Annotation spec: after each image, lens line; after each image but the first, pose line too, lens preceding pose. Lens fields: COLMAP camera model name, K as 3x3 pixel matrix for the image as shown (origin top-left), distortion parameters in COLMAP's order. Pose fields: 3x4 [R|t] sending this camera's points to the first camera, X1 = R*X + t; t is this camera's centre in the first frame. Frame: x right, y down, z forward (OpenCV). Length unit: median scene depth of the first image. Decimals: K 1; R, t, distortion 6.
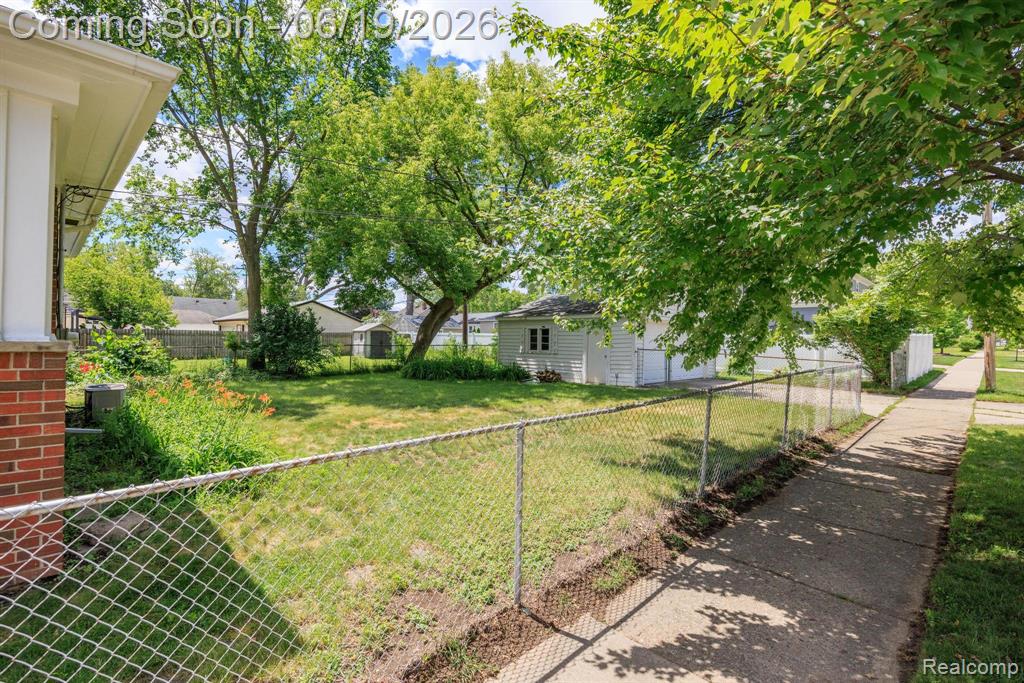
lens RADIAL K [[479.6, 0, 509.9], [0, 479.6, 342.4], [0, 0, 1]] dist [-0.000723, 0.001001]
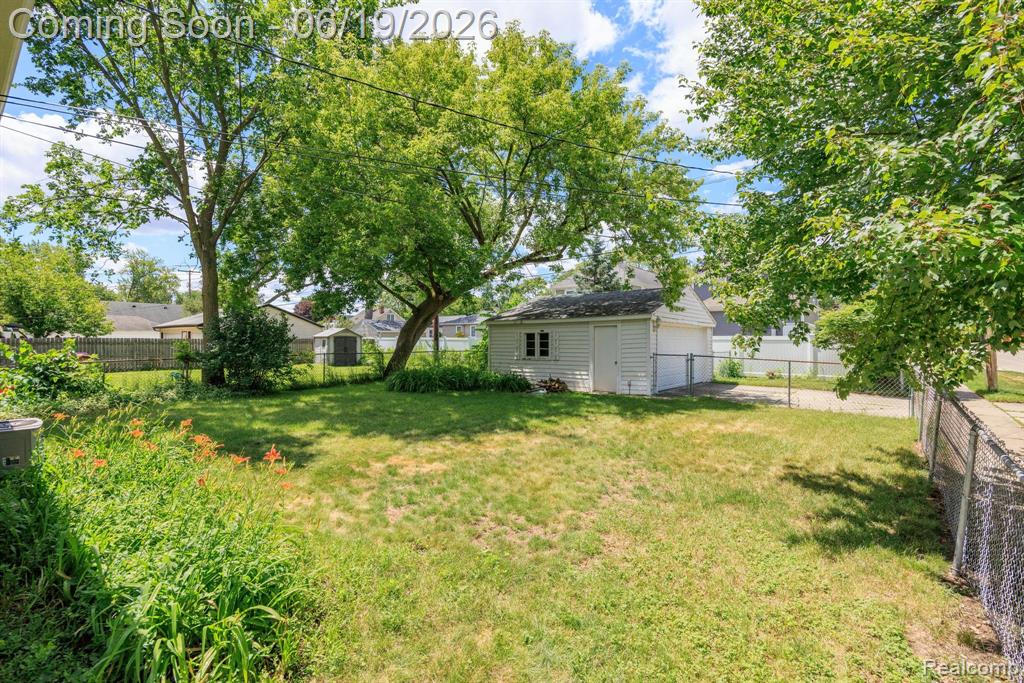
lens RADIAL K [[479.6, 0, 515.5], [0, 479.6, 342.1], [0, 0, 1]] dist [-0.000723, 0.001001]
pose [[0.995444, -0.013053, 0.094450, -0.071251], [0.013740, 0.999884, -0.006626, -0.006118], [-0.094353, 0.007893, 0.995508, 0.096450]]
